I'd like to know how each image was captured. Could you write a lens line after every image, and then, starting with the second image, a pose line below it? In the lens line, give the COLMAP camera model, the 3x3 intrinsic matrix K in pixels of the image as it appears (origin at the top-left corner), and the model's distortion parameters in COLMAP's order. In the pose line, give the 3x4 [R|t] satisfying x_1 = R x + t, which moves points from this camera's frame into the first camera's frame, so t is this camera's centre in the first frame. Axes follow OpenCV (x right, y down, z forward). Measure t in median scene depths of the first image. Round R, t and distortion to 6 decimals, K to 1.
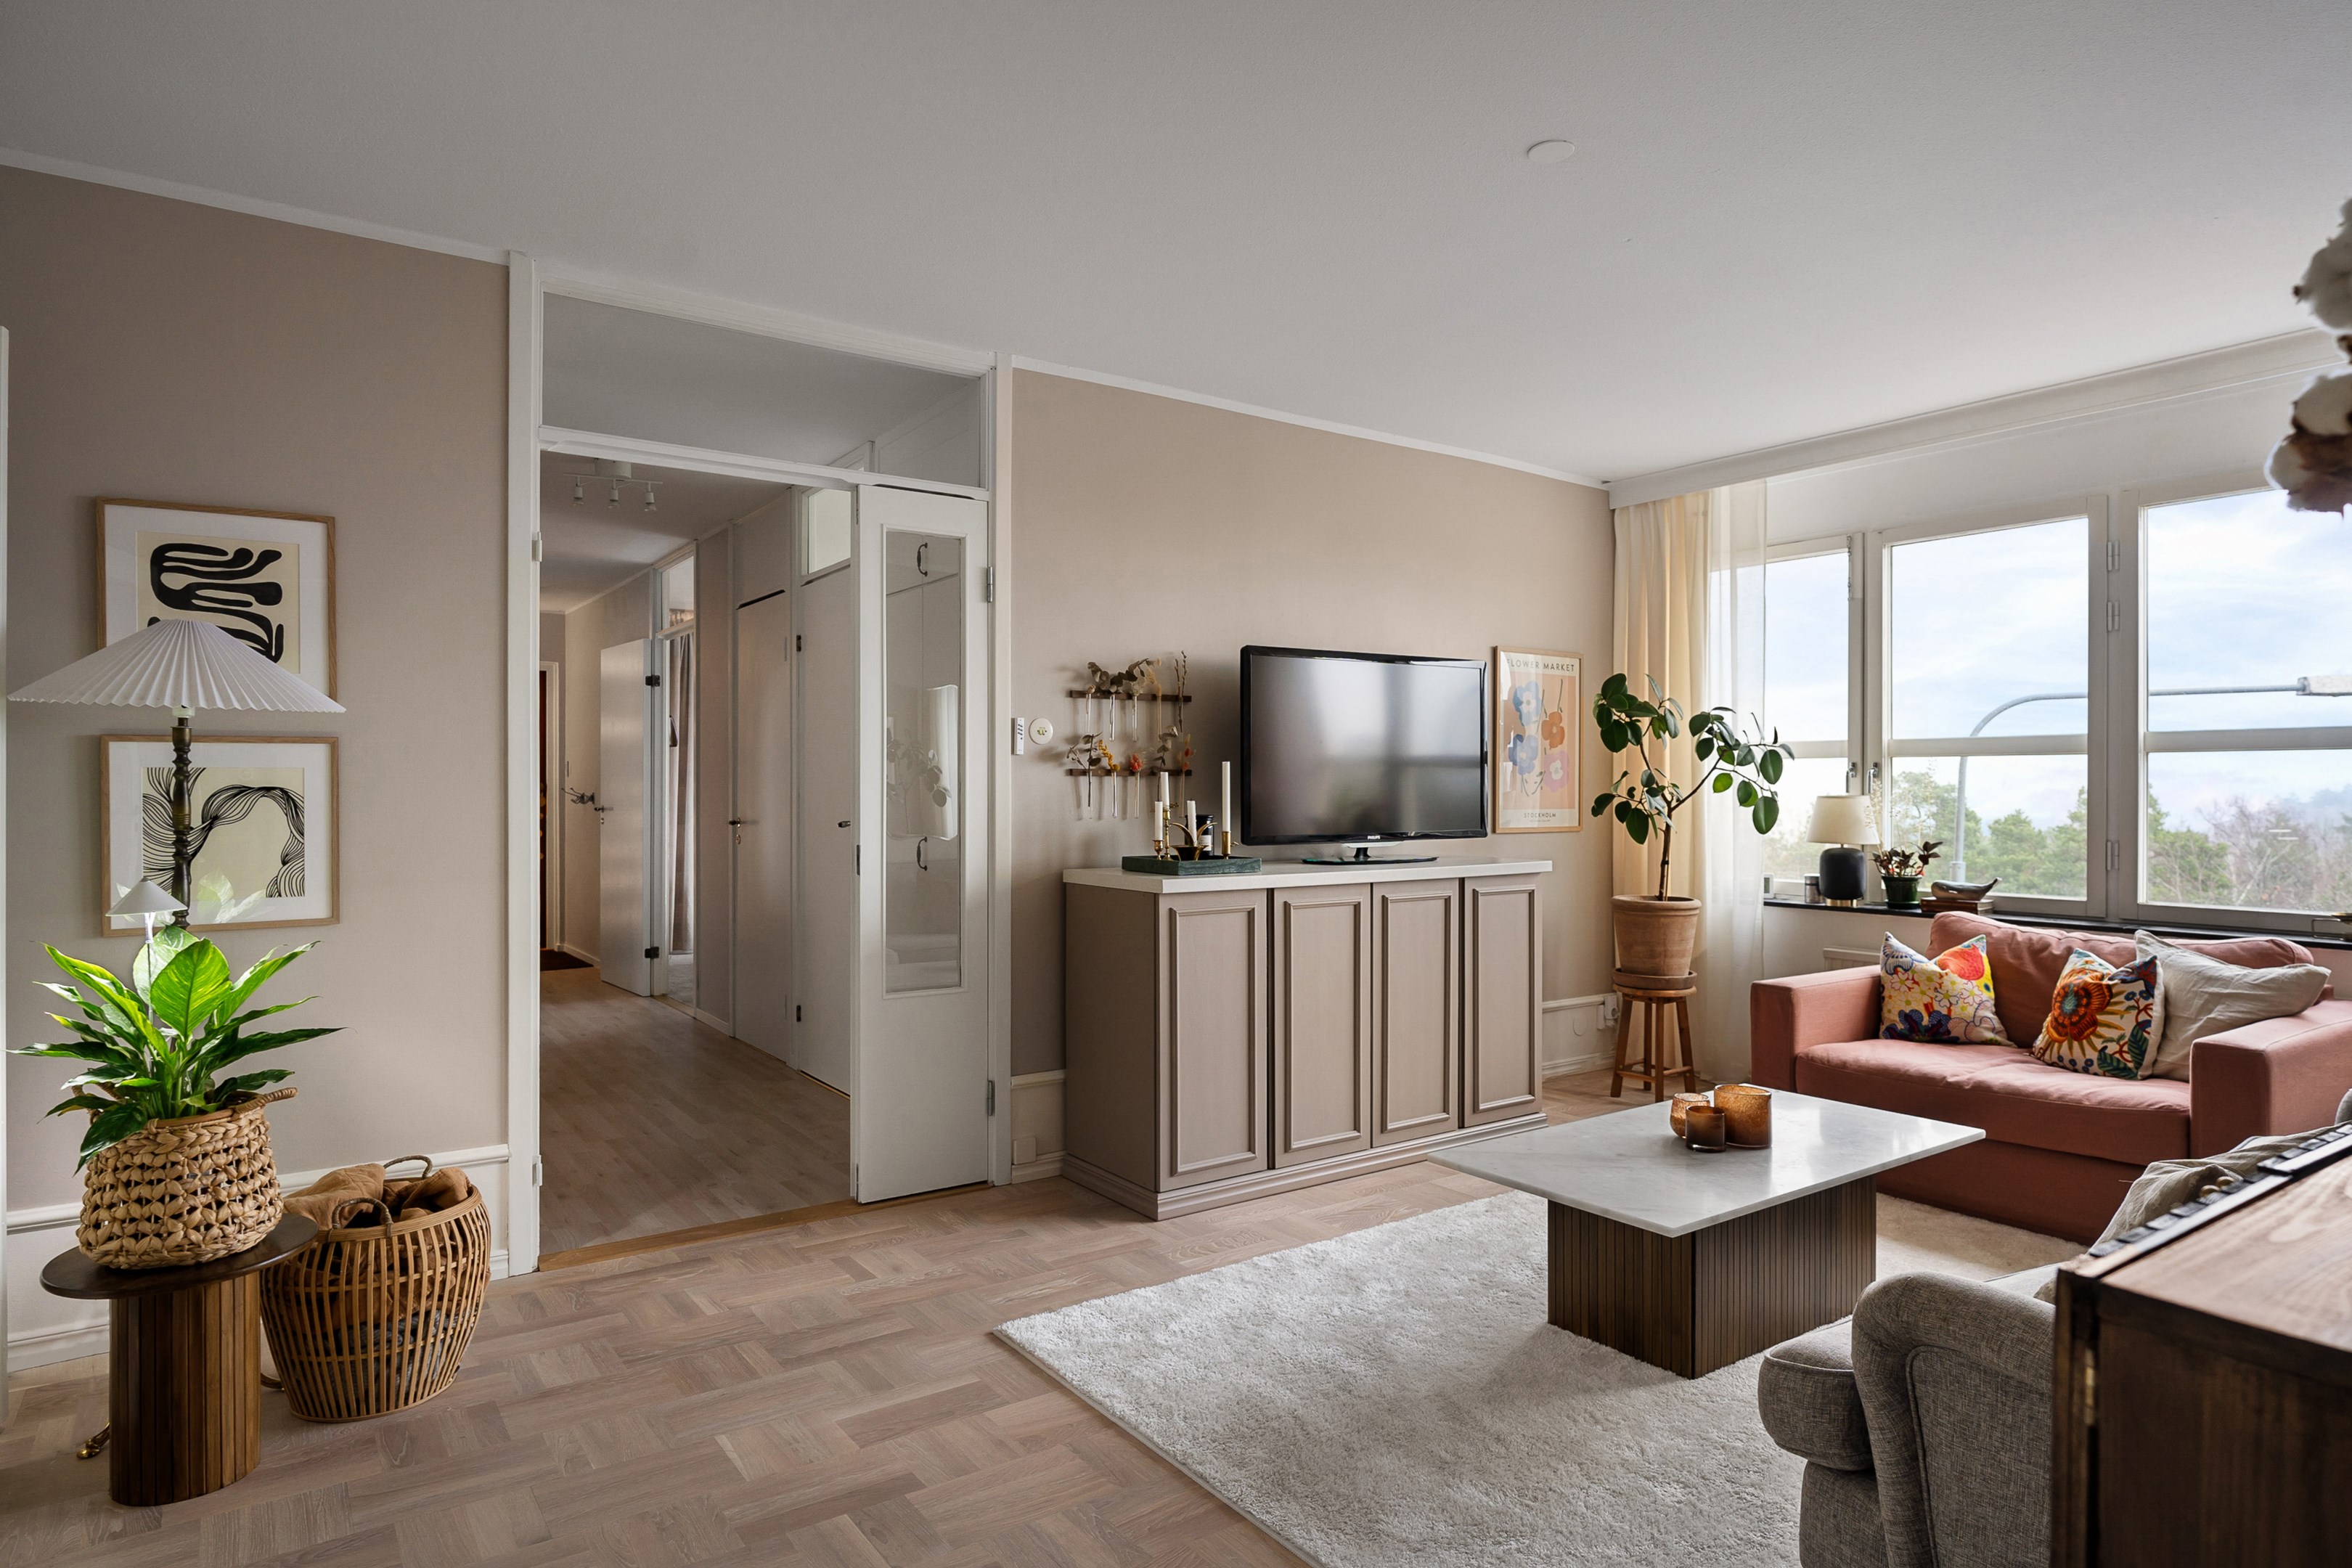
lens RADIAL K [[1335.0, 0, 1170.5], [0, 1335.0, 795.4], [0, 0, 1]] dist [-0.004659, 0.002029]
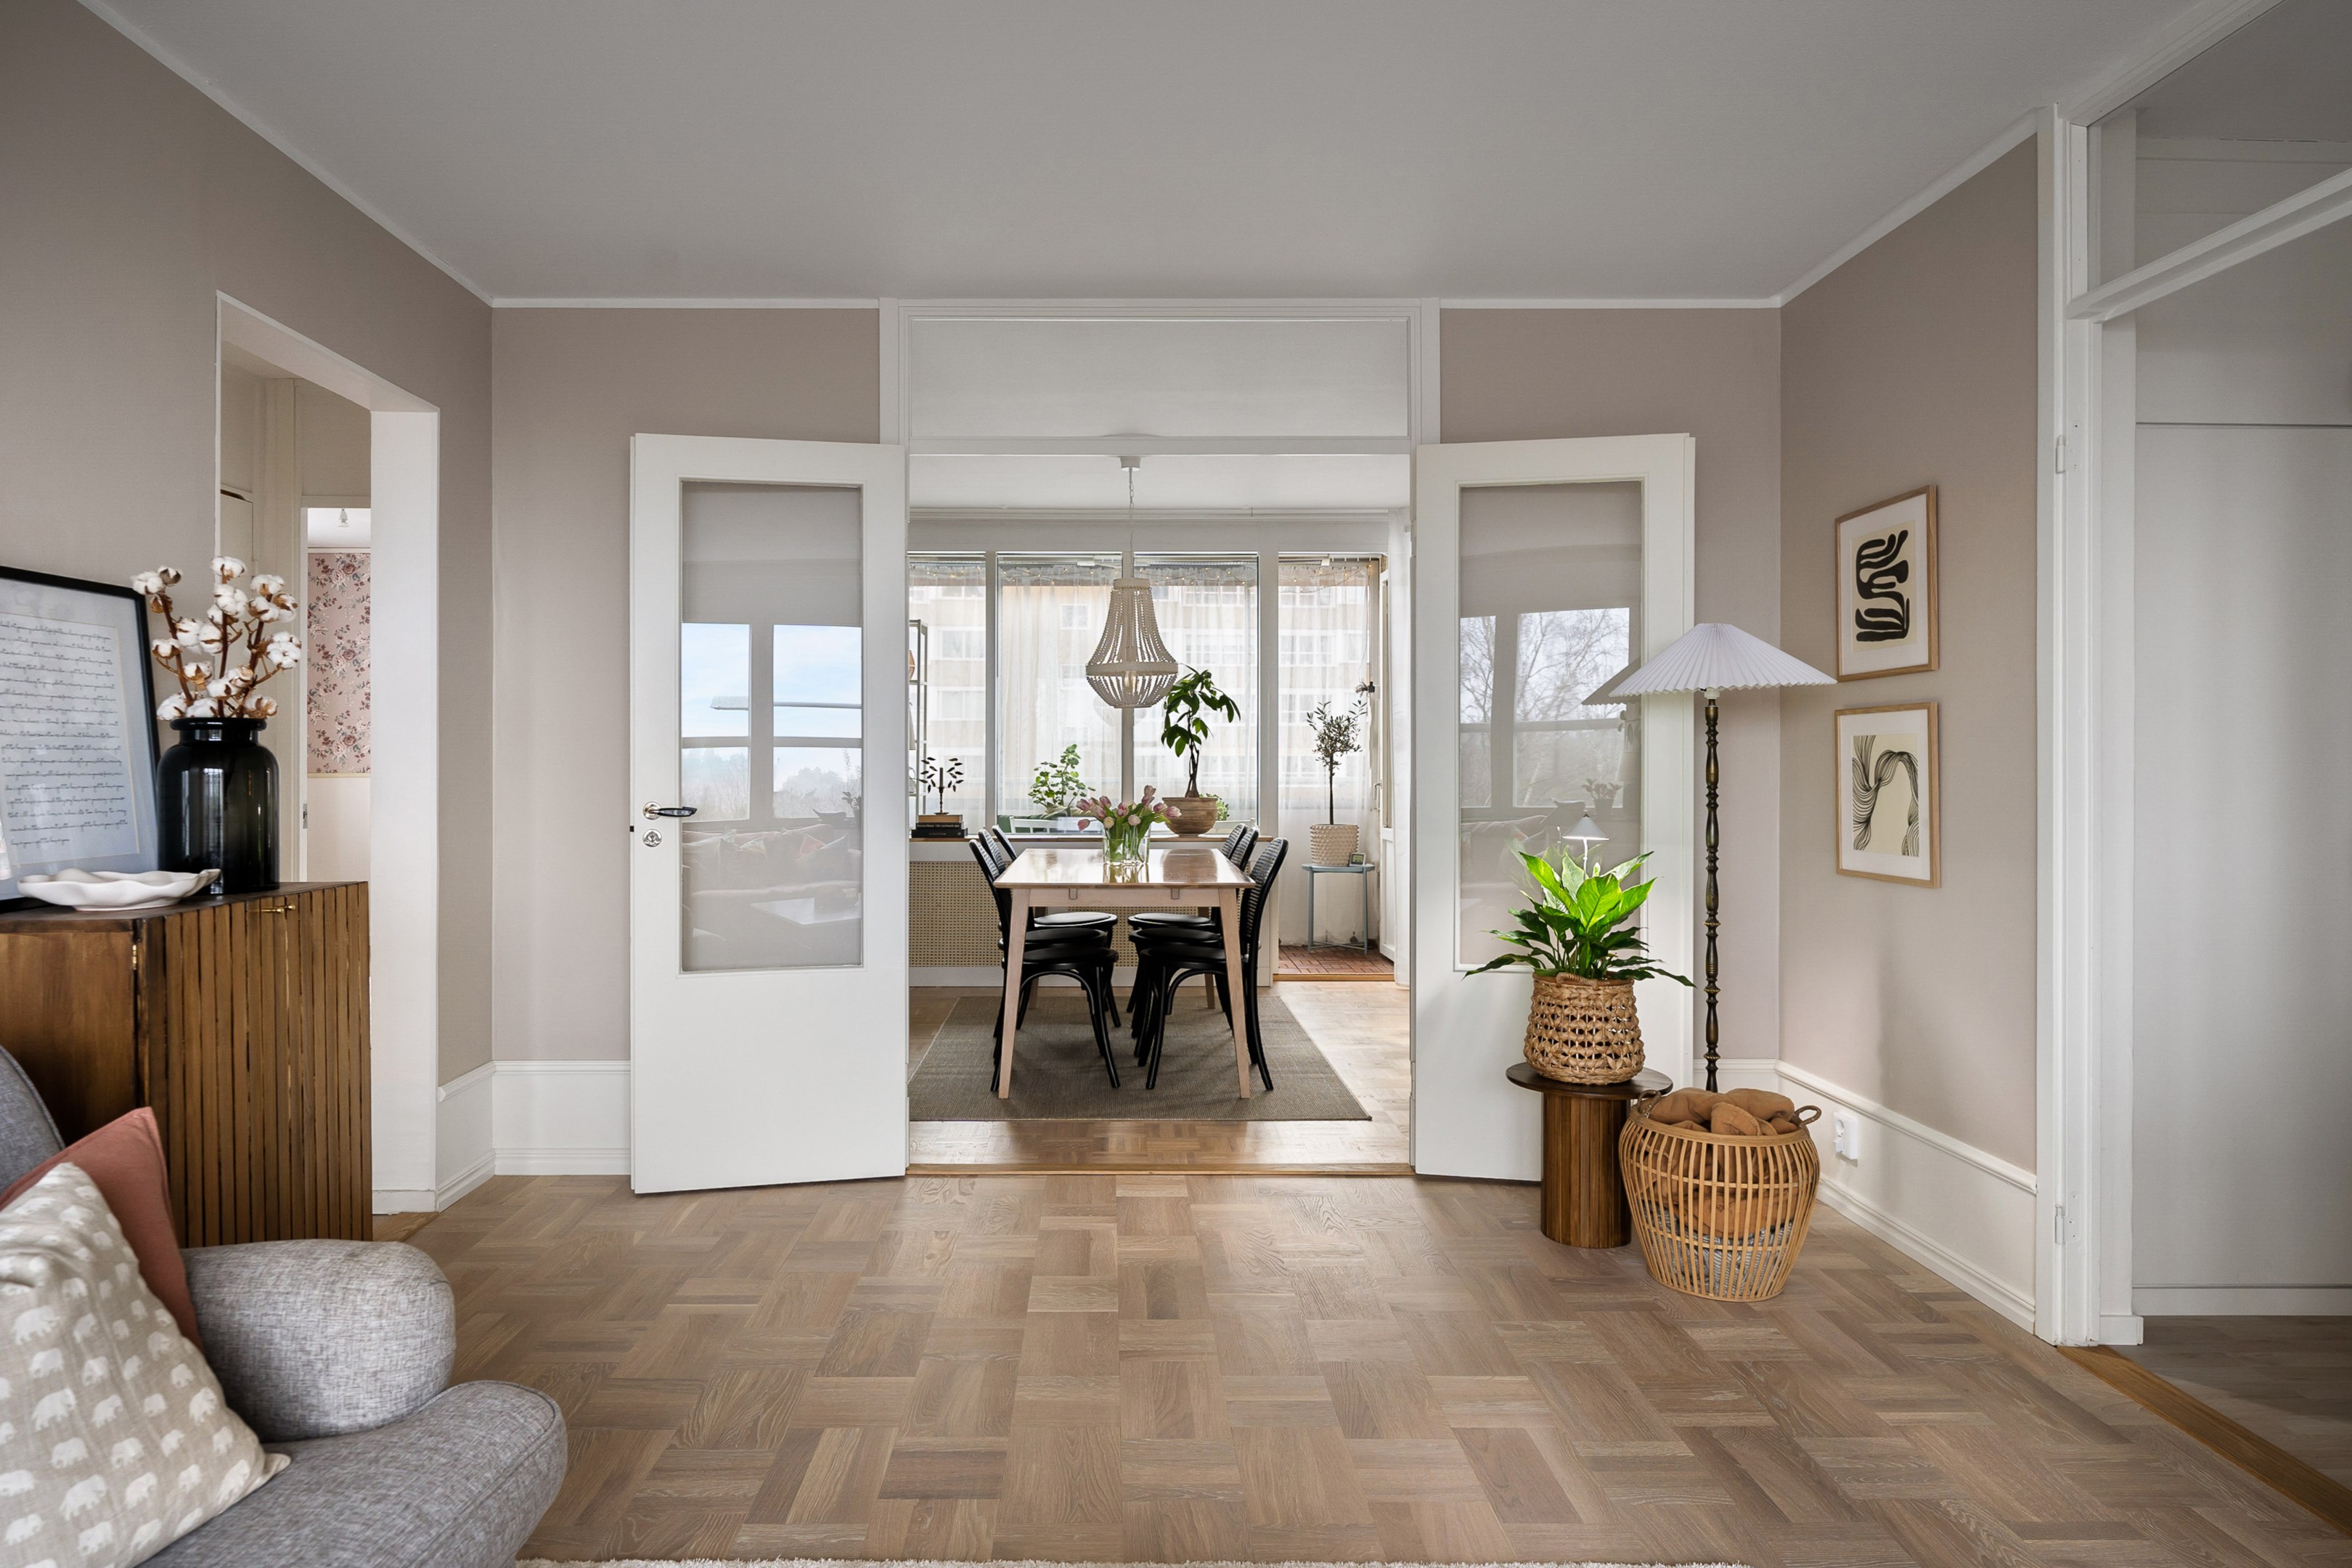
lens RADIAL K [[1416.3, 0, 1120.1], [0, 1416.3, 757.8], [0, 0, 1]] dist [0.001282, 0.000320]
pose [[-0.569631, -0.000203, -0.821900, 0.500260], [-0.004990, 0.999982, 0.003212, -0.001728], [0.821885, 0.005931, -0.569622, 0.915095]]
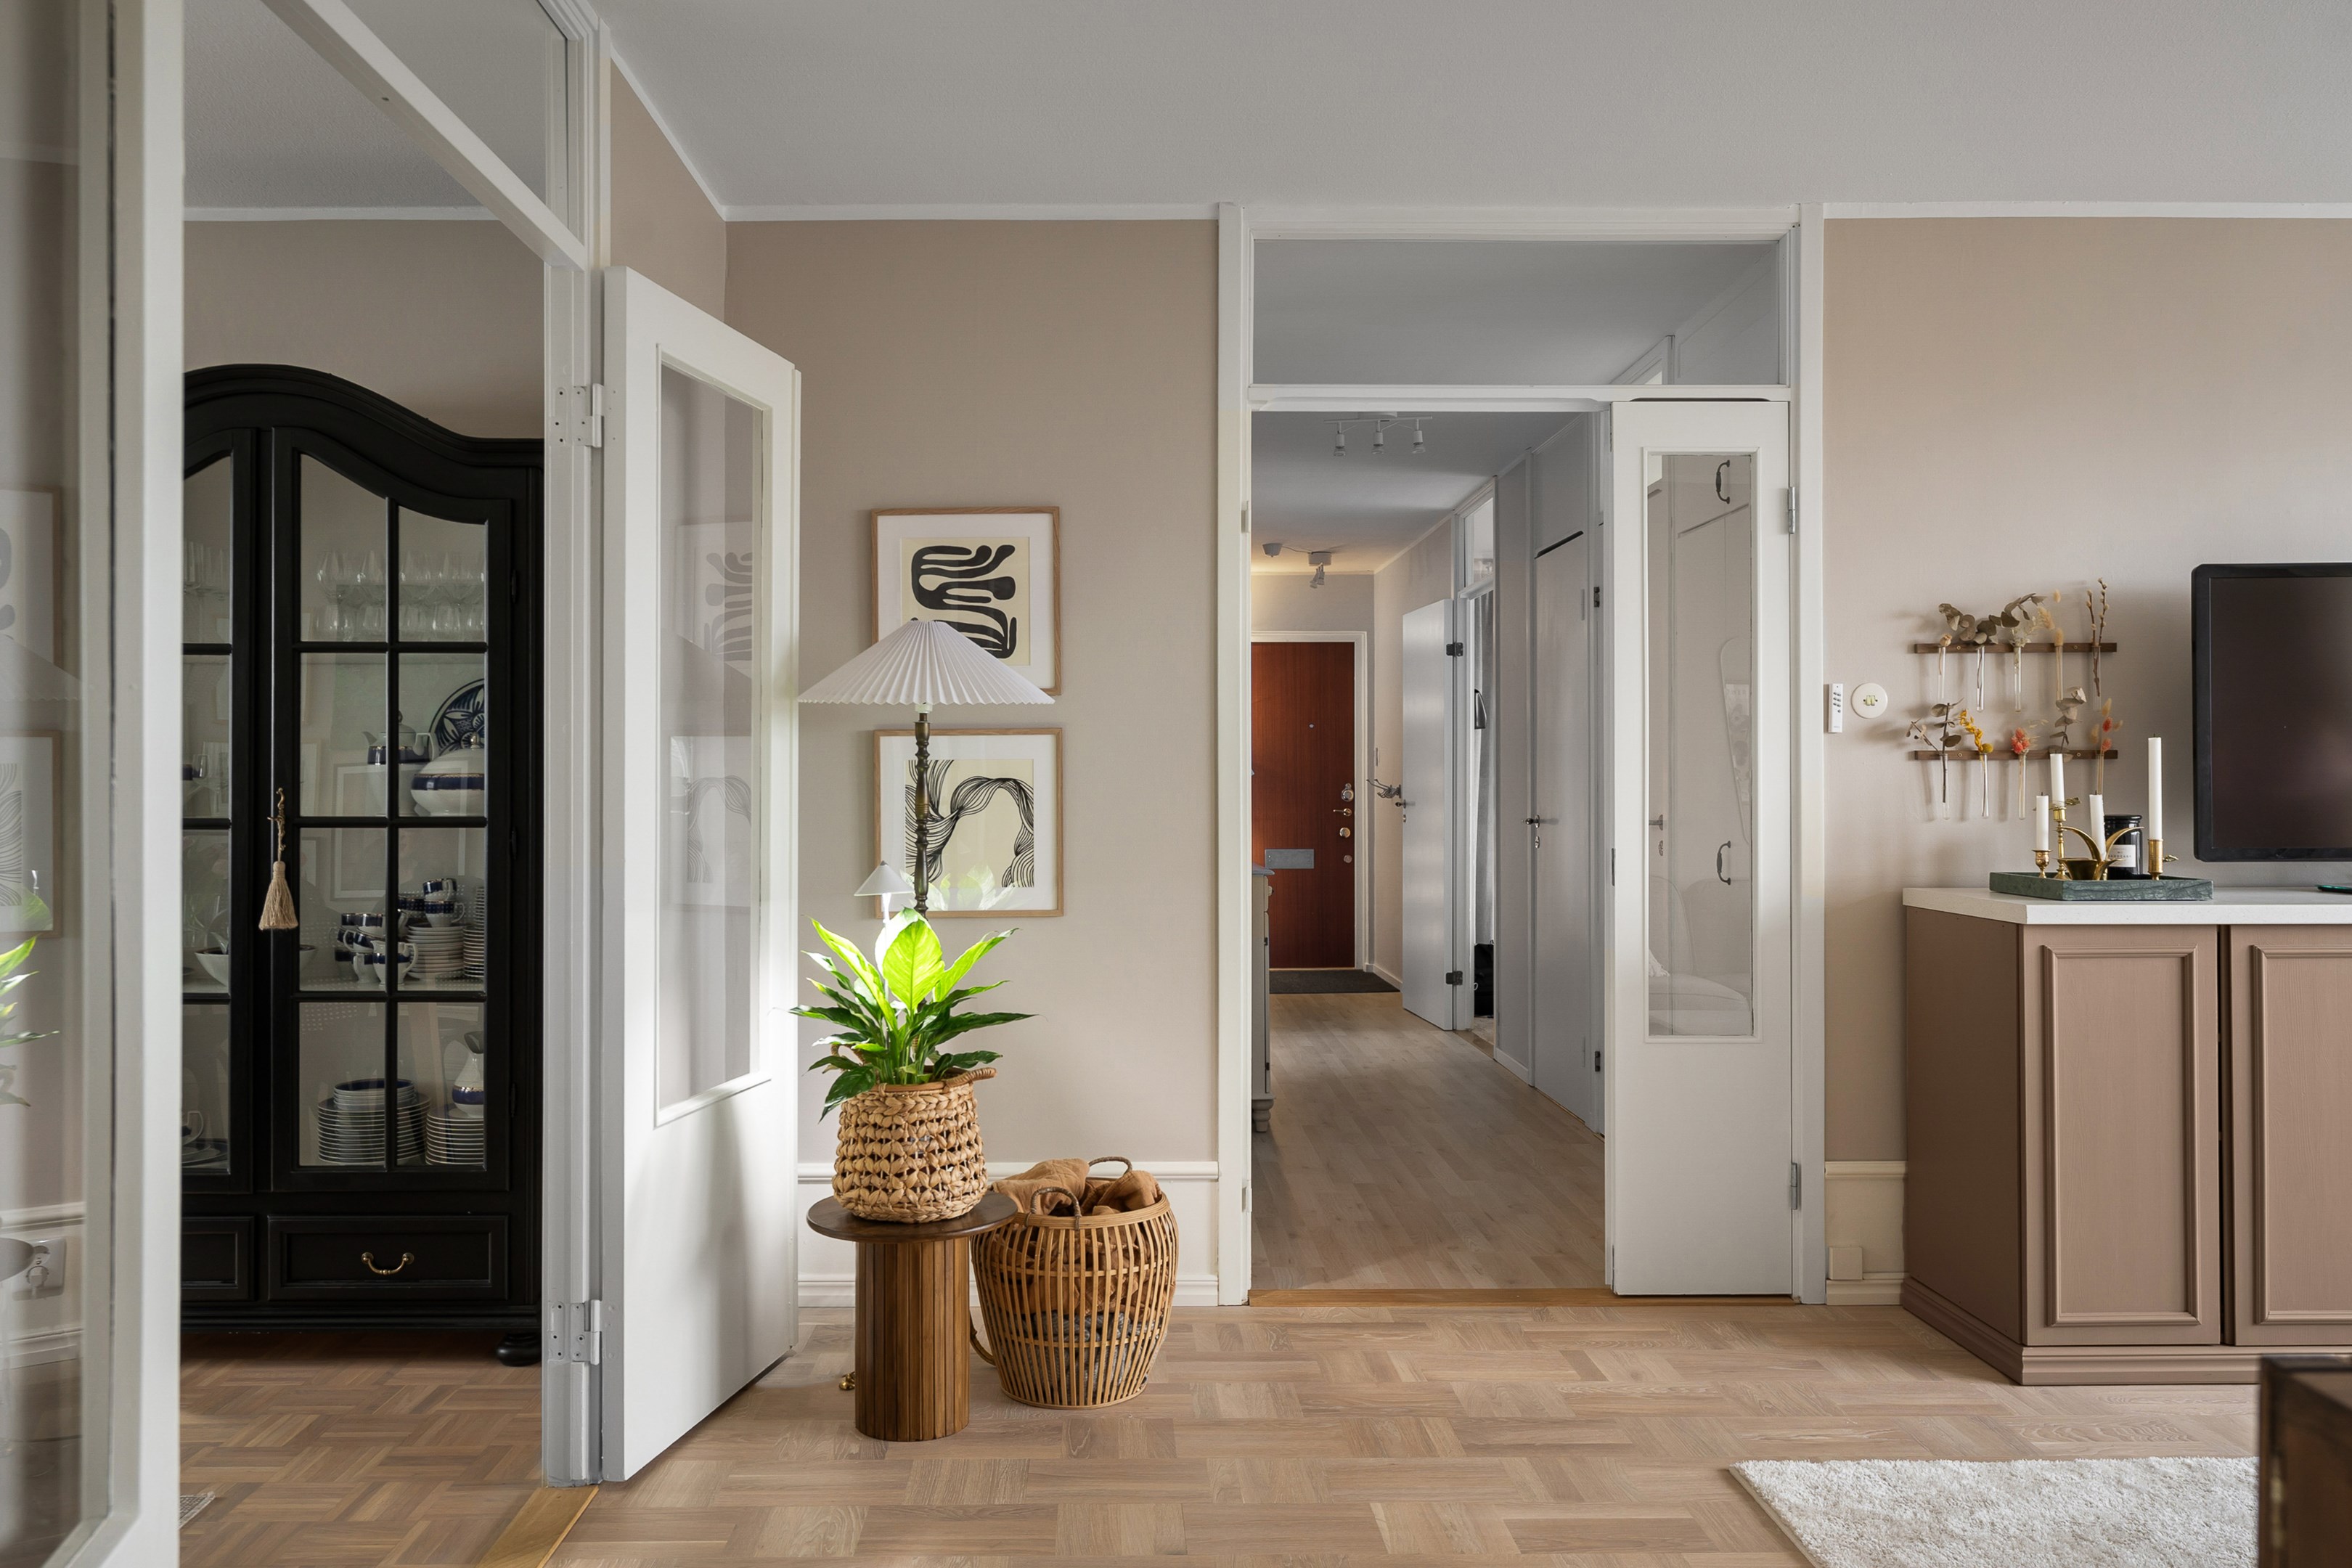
lens RADIAL K [[1775.2, 0, 1128.3], [0, 1775.2, 773.5], [0, 0, 1]] dist [0.000019, 0.002825]
pose [[0.827566, -0.004290, -0.561352, 0.130583], [-0.000628, 0.999963, -0.008568, 0.001262], [0.561368, 0.007443, 0.827533, -0.054170]]
